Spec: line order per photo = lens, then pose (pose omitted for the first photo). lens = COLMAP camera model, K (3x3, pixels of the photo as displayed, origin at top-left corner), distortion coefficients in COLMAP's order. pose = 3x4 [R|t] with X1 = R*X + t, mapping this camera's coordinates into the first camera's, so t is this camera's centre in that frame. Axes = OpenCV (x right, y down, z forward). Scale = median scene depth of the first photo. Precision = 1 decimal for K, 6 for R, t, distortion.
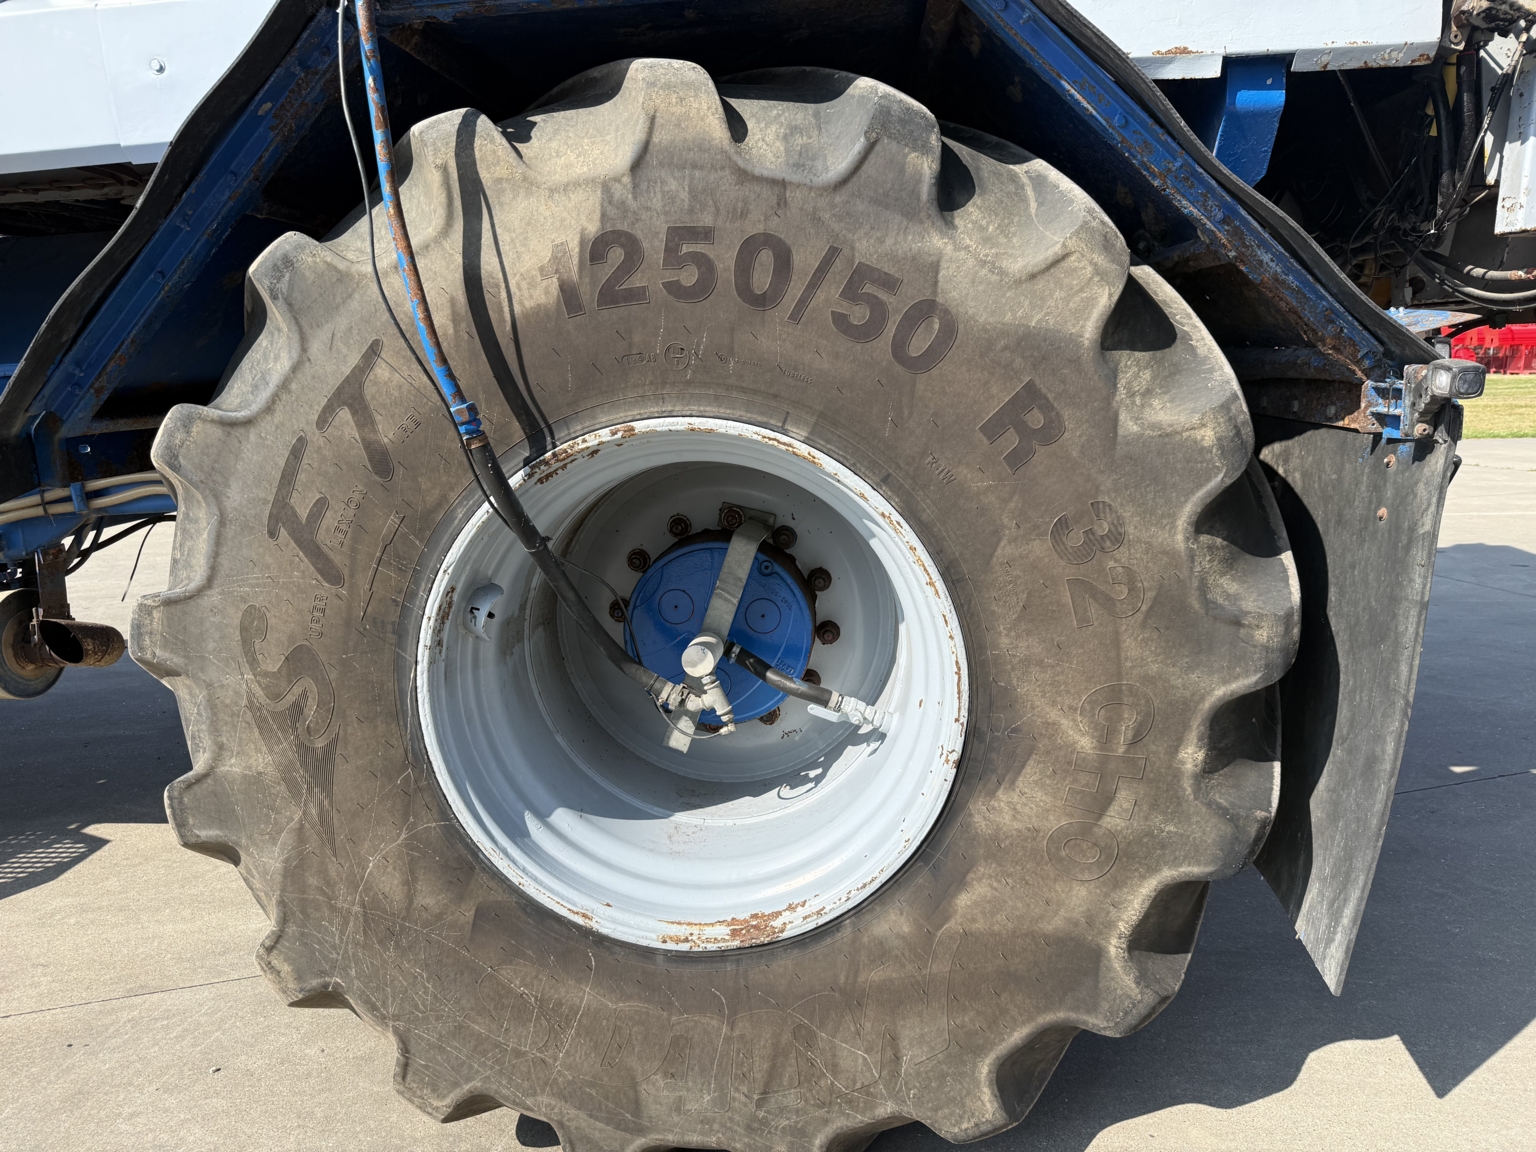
lens RADIAL K [[1070.5, 0, 770.6], [0, 1070.5, 583.6], [0, 0, 1]] dist [0.021927, -0.010753]
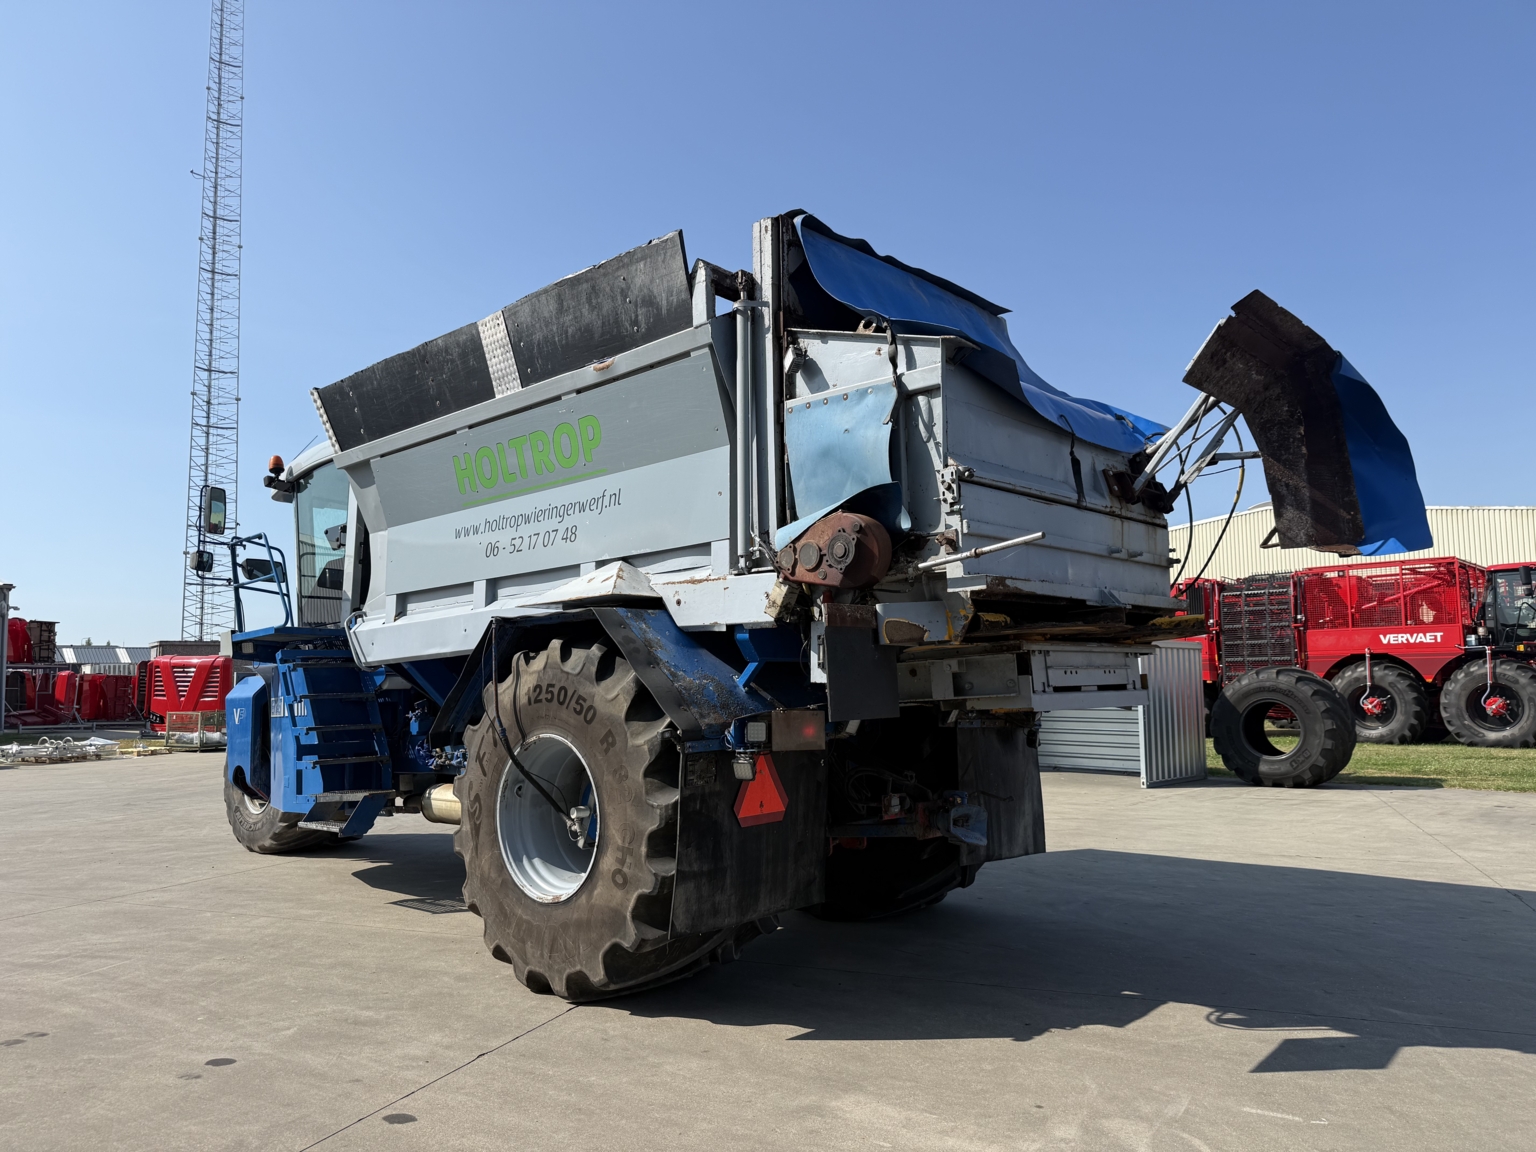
lens RADIAL K [[1070.5, 0, 766.1], [0, 1070.5, 574.5], [0, 0, 1]] dist [0.021927, -0.010753]
pose [[0.794495, -0.041335, -0.605862, 2.611557], [-0.139269, 0.958688, -0.248036, 0.116525], [0.591085, 0.281441, 0.755916, -1.386843]]
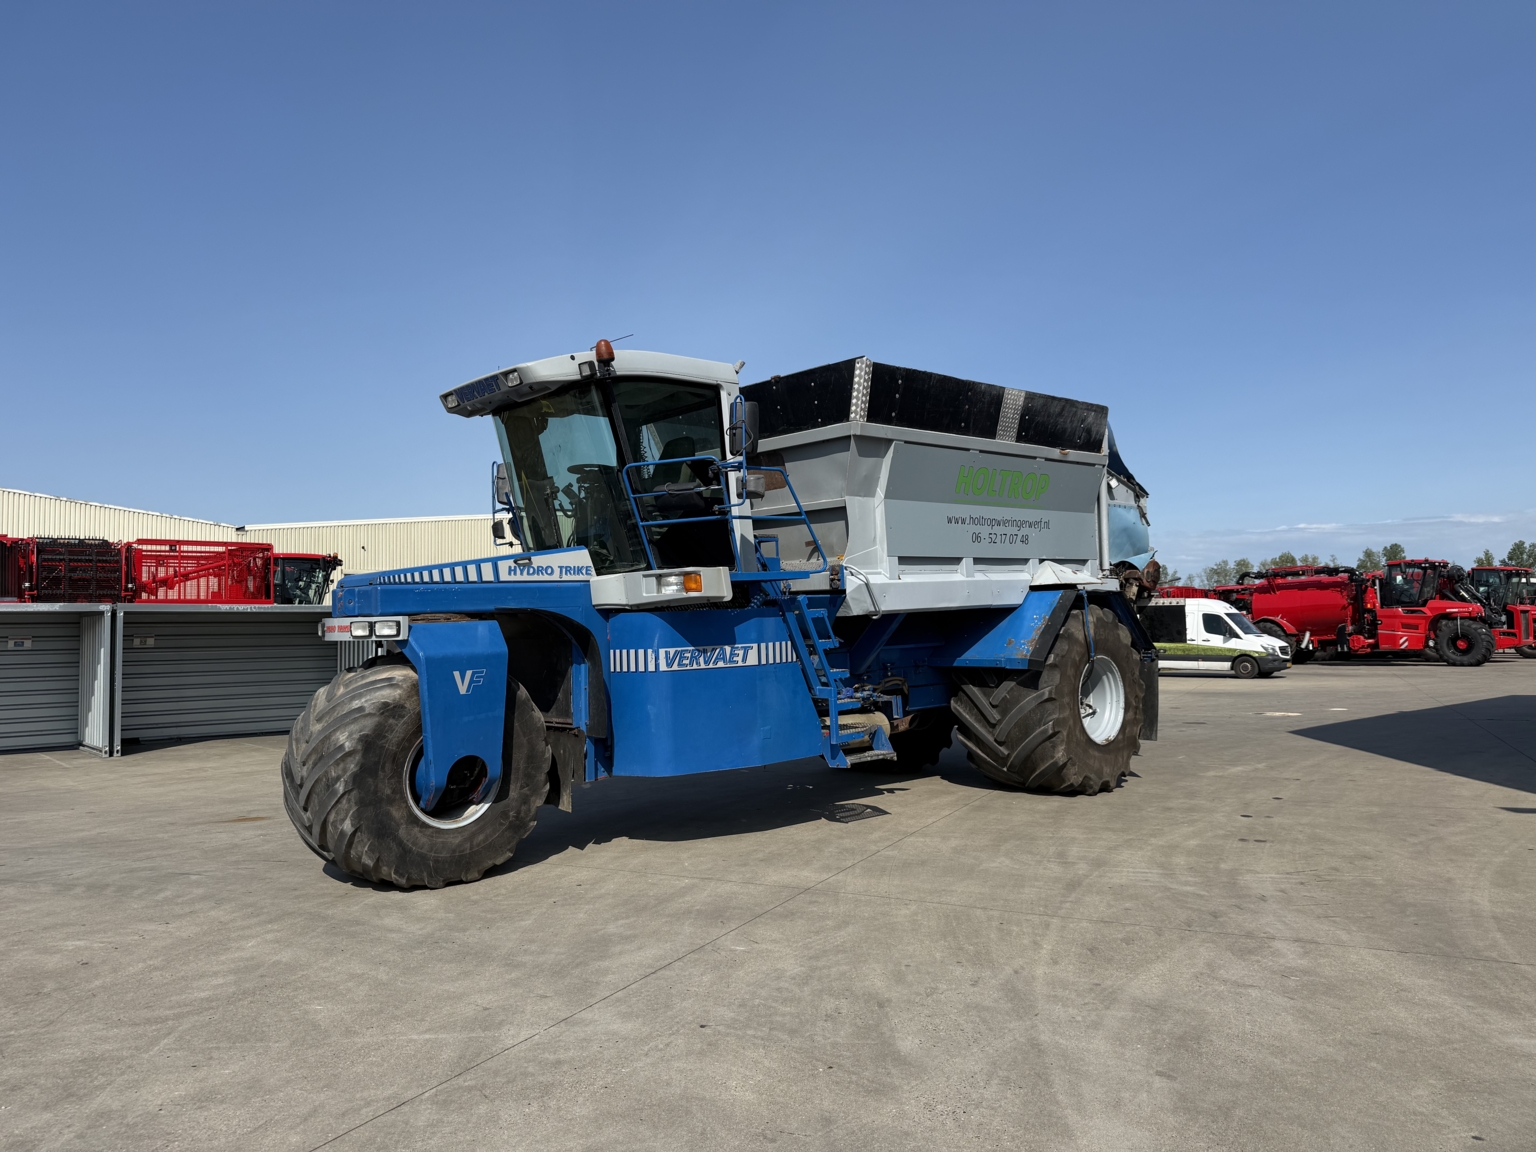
lens RADIAL K [[1070.5, 0, 760.7], [0, 1070.5, 578.7], [0, 0, 1]] dist [0.021927, -0.010753]
pose [[0.697083, 0.054555, 0.714912, -5.468788], [0.147406, 0.964897, -0.217361, 0.482842], [-0.701675, 0.256901, 0.664571, -1.980973]]
